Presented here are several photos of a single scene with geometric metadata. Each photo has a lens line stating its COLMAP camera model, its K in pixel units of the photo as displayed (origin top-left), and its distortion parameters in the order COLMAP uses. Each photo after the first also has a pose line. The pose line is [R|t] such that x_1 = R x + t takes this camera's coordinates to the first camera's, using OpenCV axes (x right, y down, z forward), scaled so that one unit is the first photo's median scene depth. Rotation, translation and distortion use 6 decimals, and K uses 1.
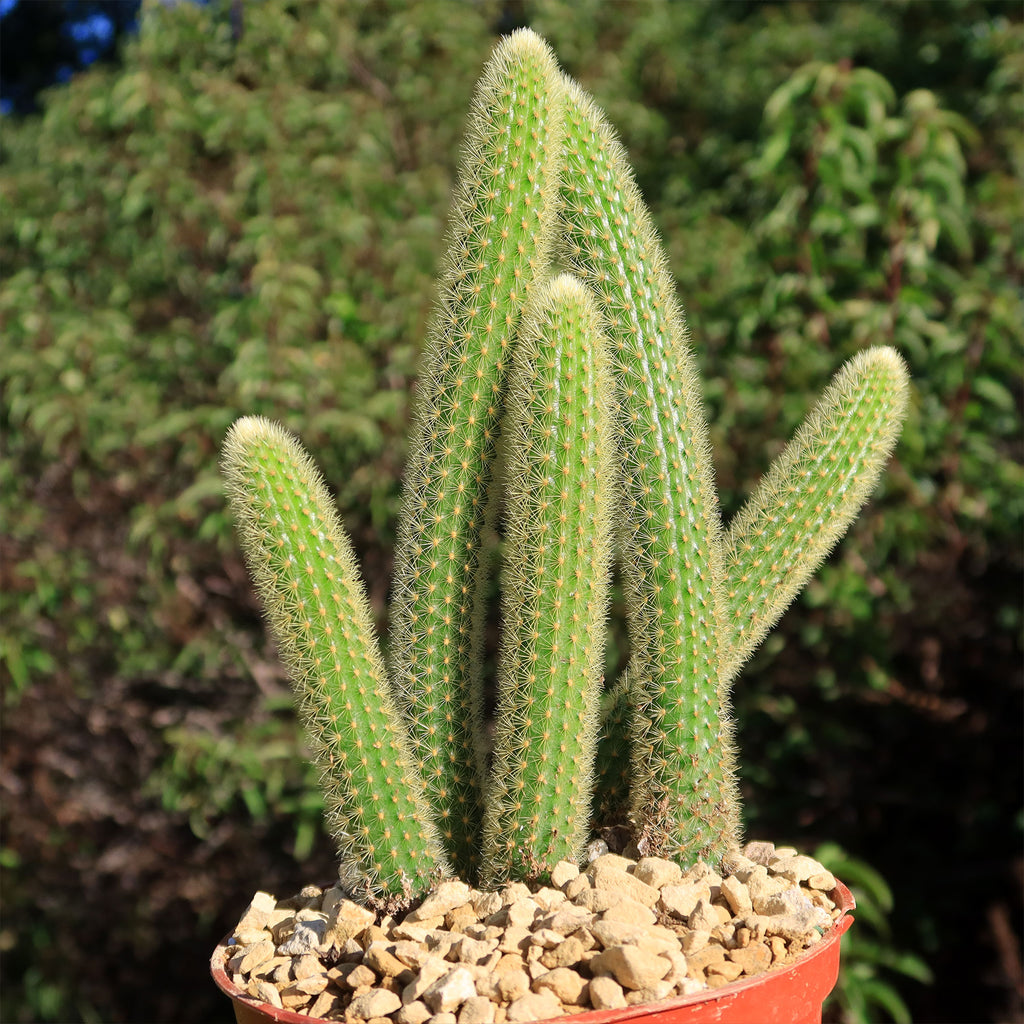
lens RADIAL K [[1510.2, 0, 512.5], [0, 1510.2, 387.1], [0, 0, 1]] dist [0.019810, 0.076816]
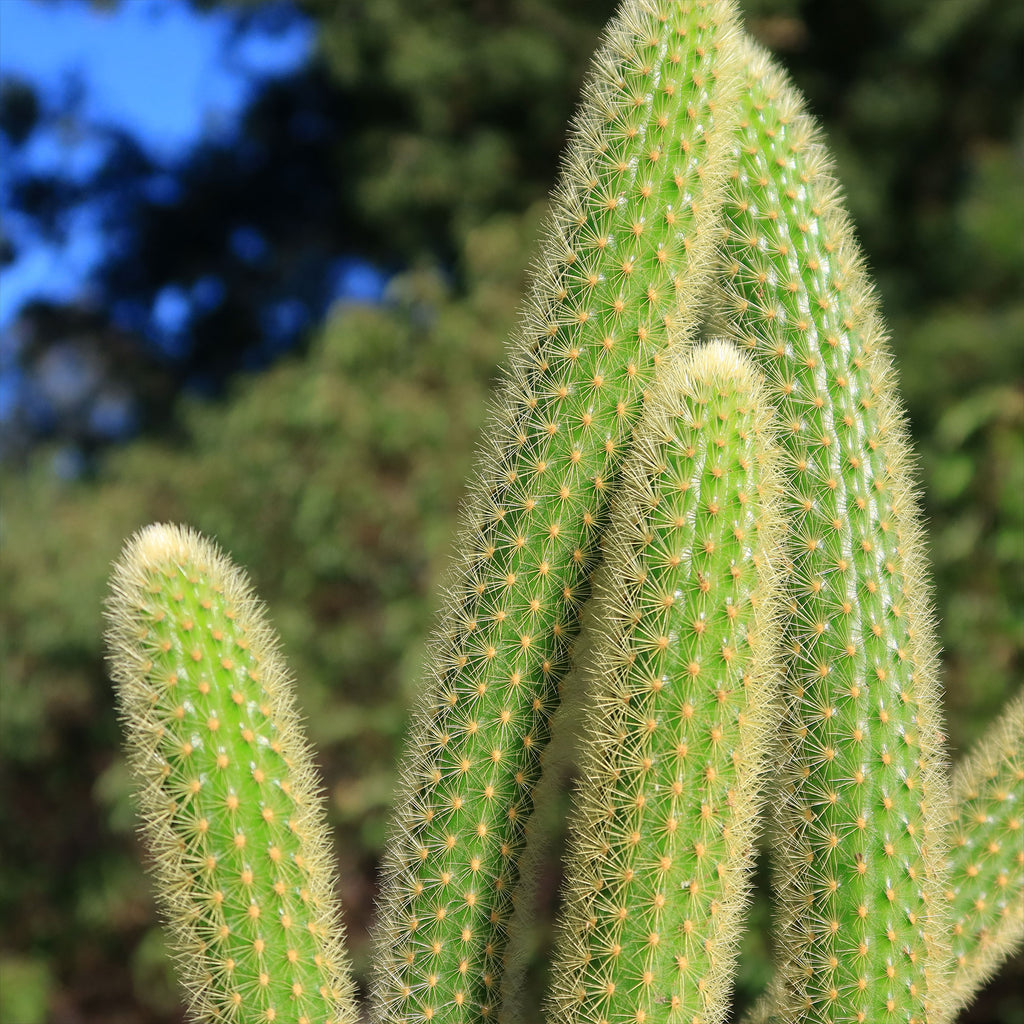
lens RADIAL K [[1584.3, 0, 509.3], [0, 1584.3, 391.3], [0, 0, 1]] dist [0.025578, 0.036796]
pose [[0.991972, 0.090858, -0.087960, 0.008419], [-0.096702, 0.993213, -0.064630, -0.004715], [0.081491, 0.072617, 0.994025, 0.360423]]
